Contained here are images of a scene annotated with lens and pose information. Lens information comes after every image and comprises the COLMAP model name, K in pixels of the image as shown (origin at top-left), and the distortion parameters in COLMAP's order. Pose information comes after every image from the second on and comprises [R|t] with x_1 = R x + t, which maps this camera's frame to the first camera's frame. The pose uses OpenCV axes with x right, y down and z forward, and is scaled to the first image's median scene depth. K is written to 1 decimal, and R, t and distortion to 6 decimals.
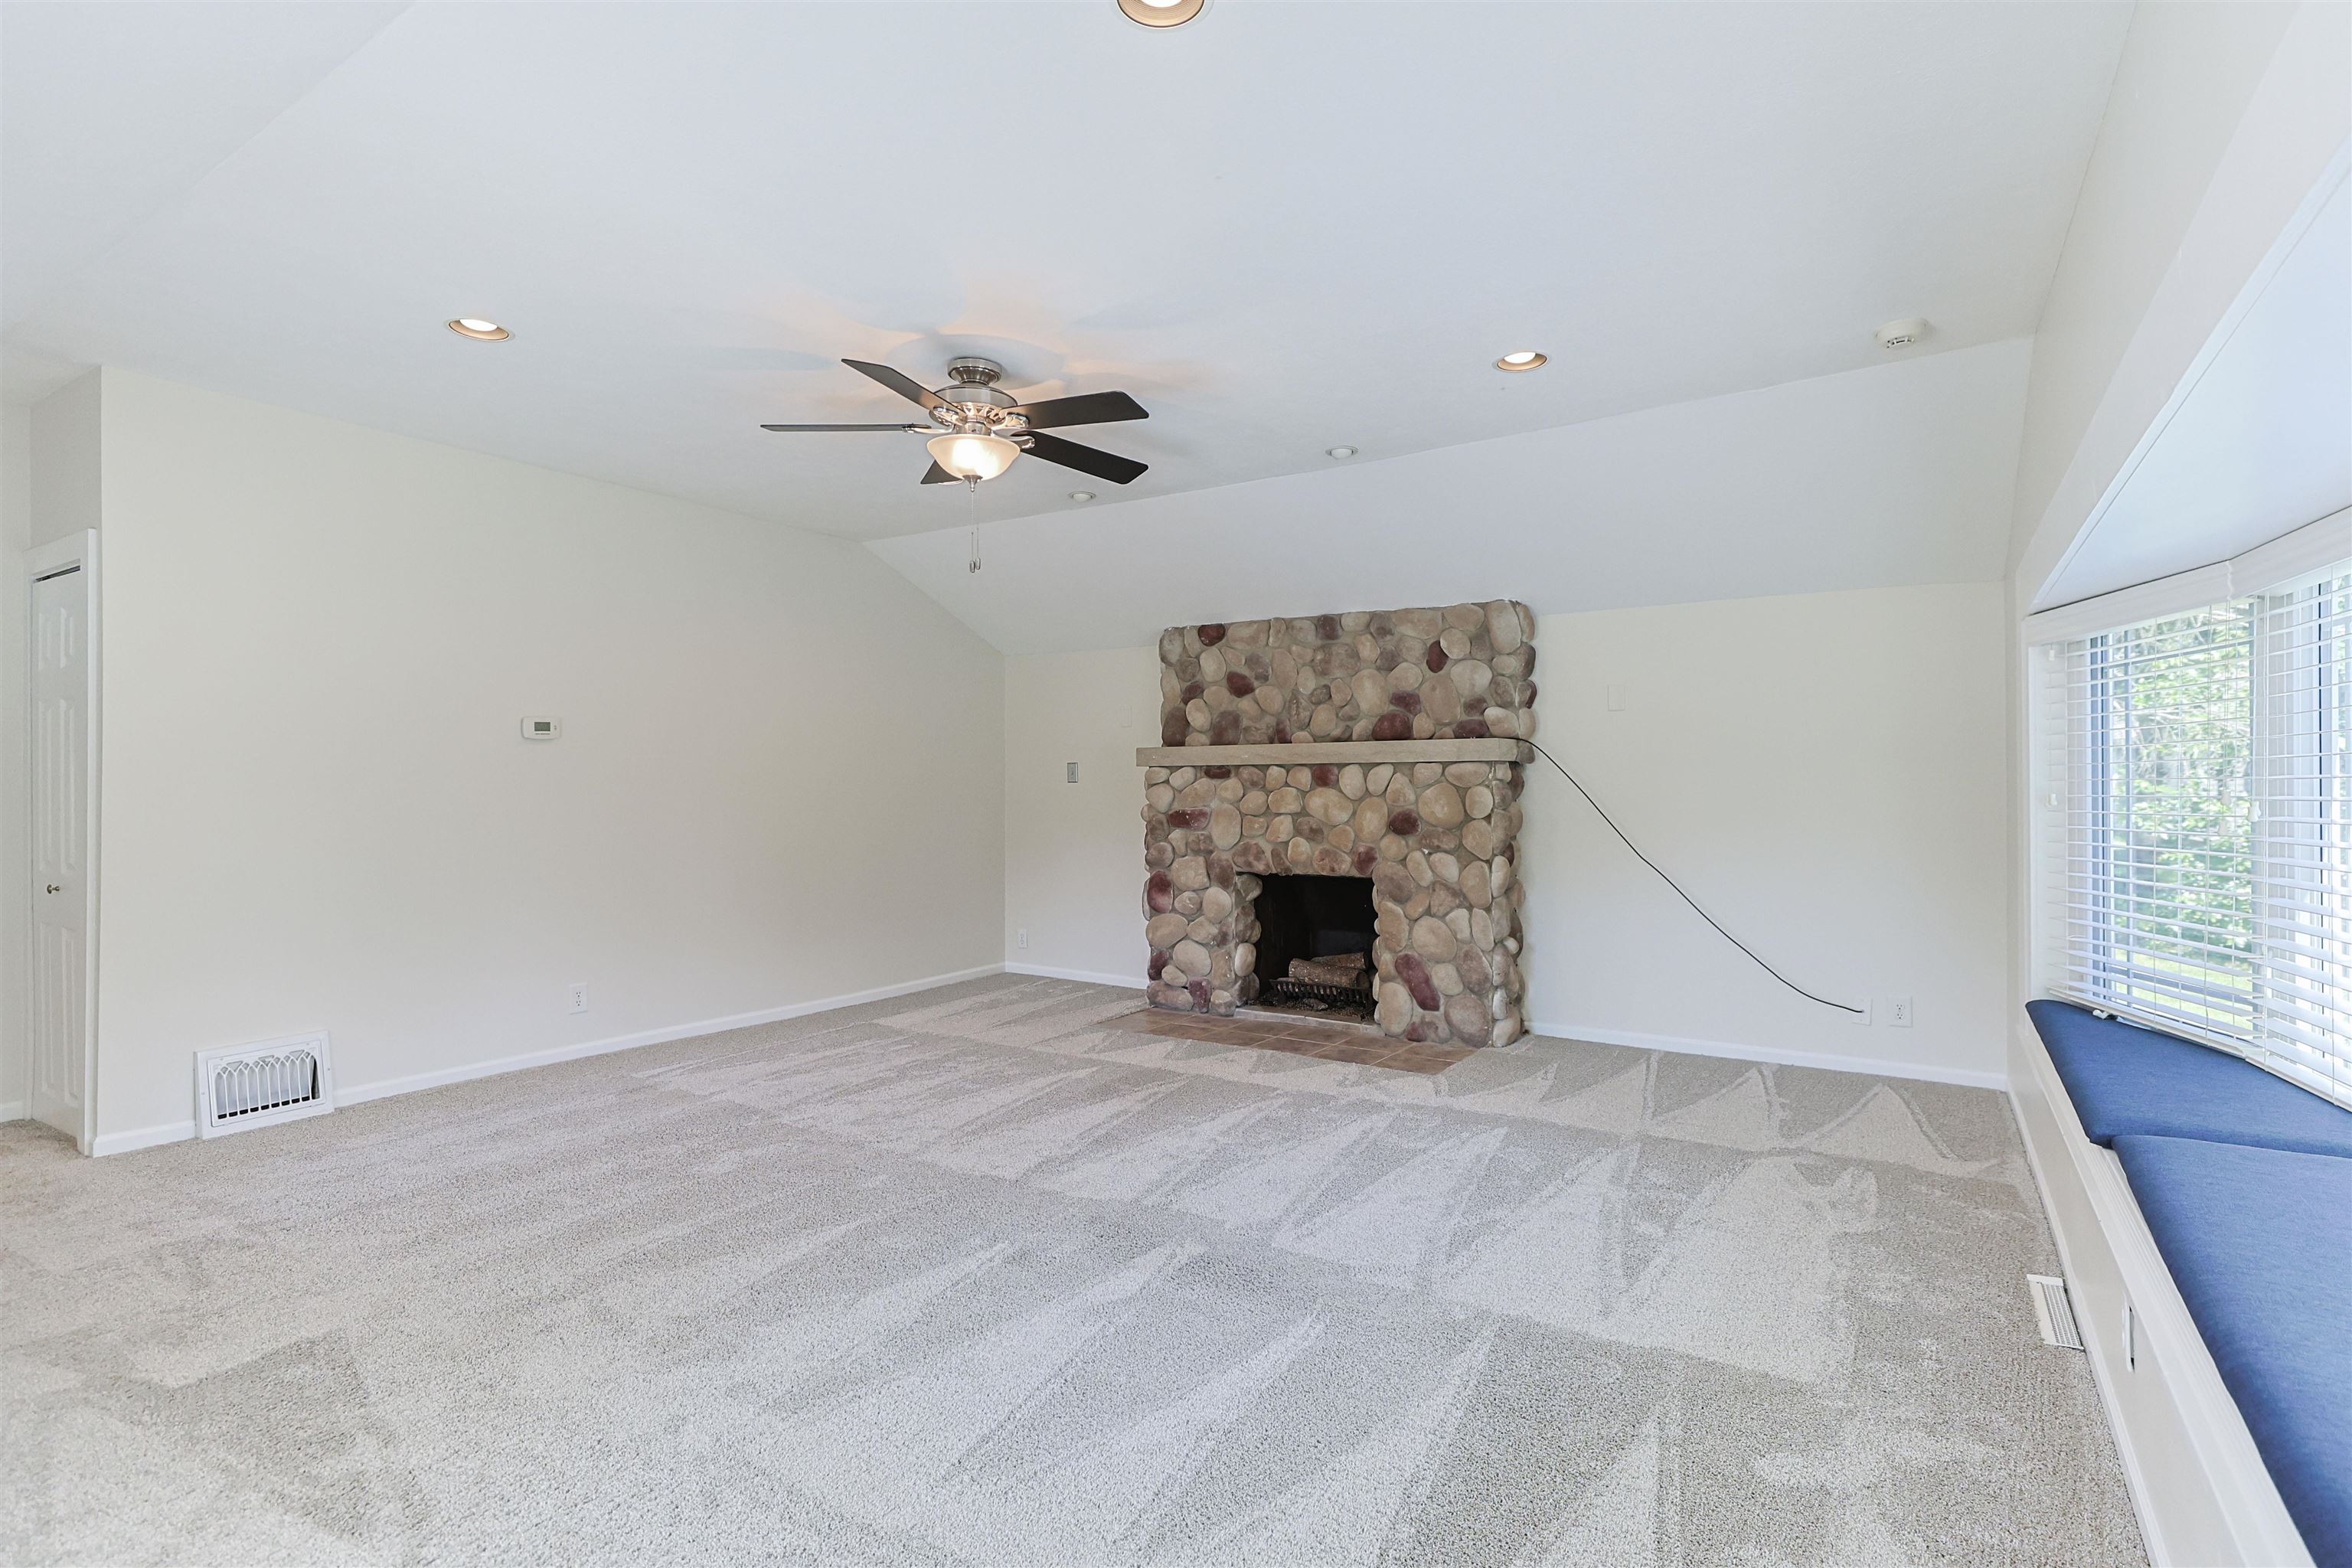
lens RADIAL K [[1136.8, 0, 1176.0], [0, 1136.8, 784.0], [0, 0, 1]] dist [-0.001372, 0.000194]
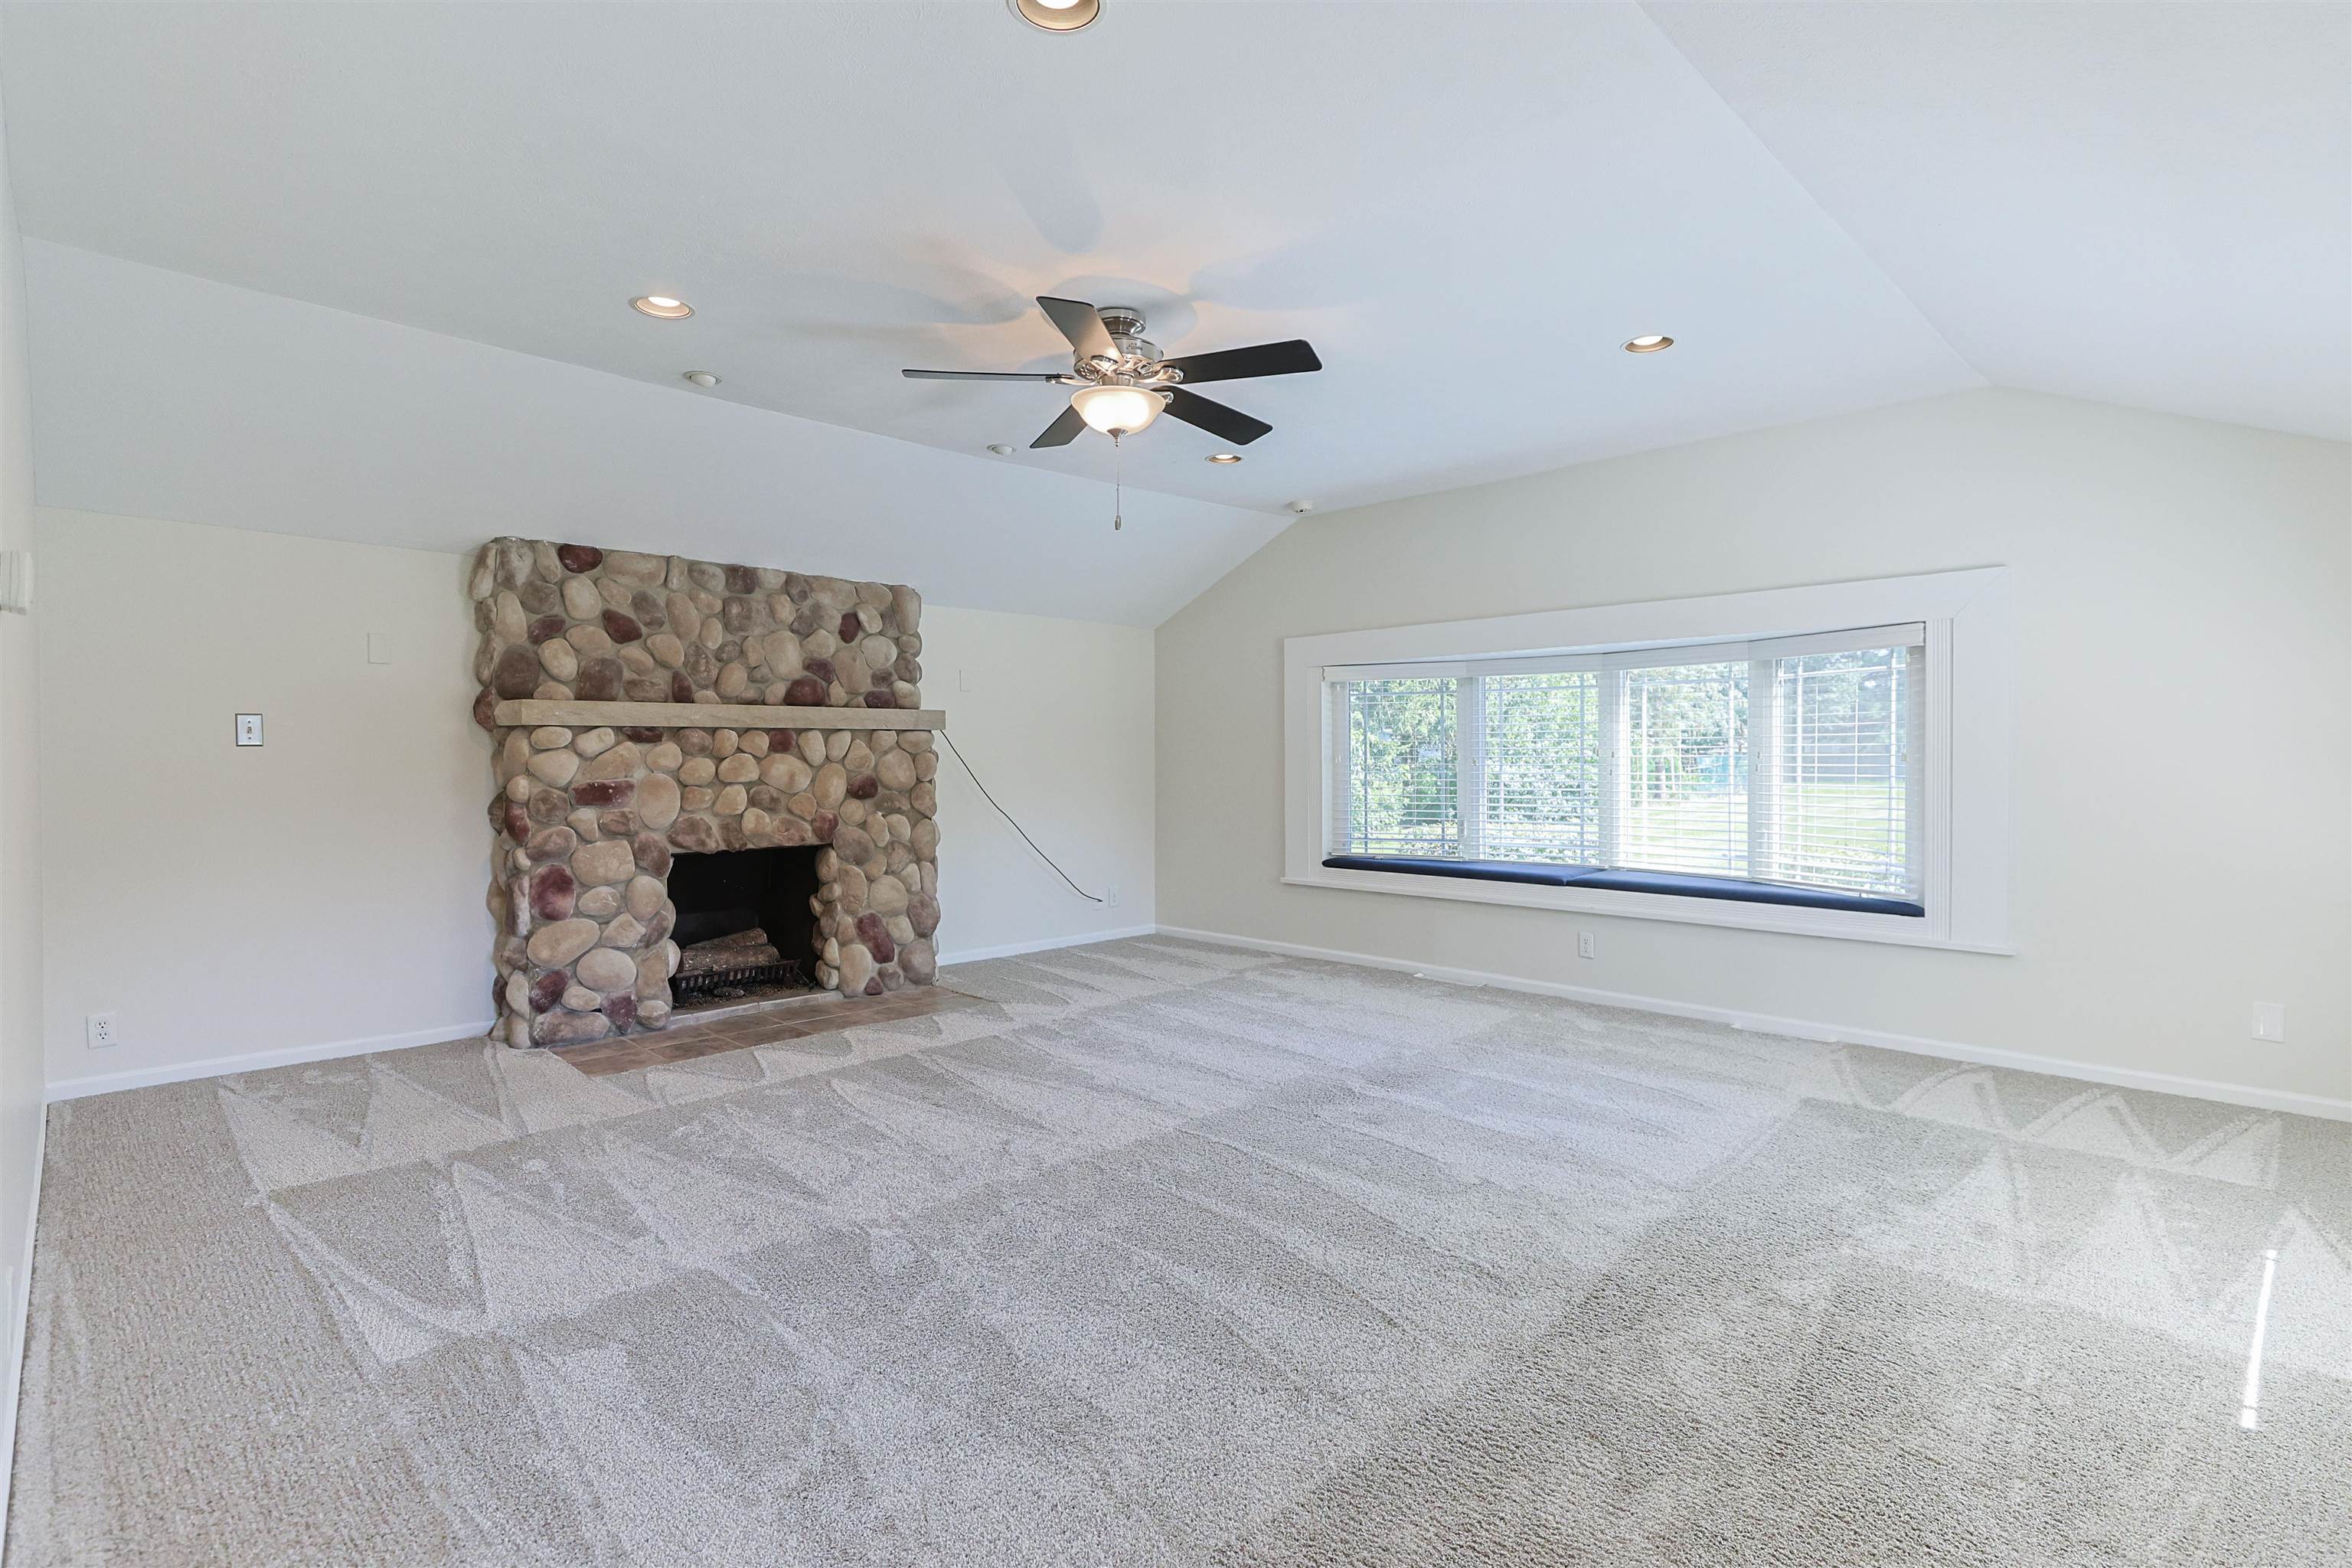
lens RADIAL K [[1147.8, 0, 1180.3], [0, 1147.8, 767.7], [0, 0, 1]] dist [-0.003298, 0.000177]
pose [[0.209687, -0.011945, 0.977696, -0.721851], [-0.002470, 0.999916, 0.012746, 0.001672], [-0.977765, -0.005088, 0.209640, 0.472788]]
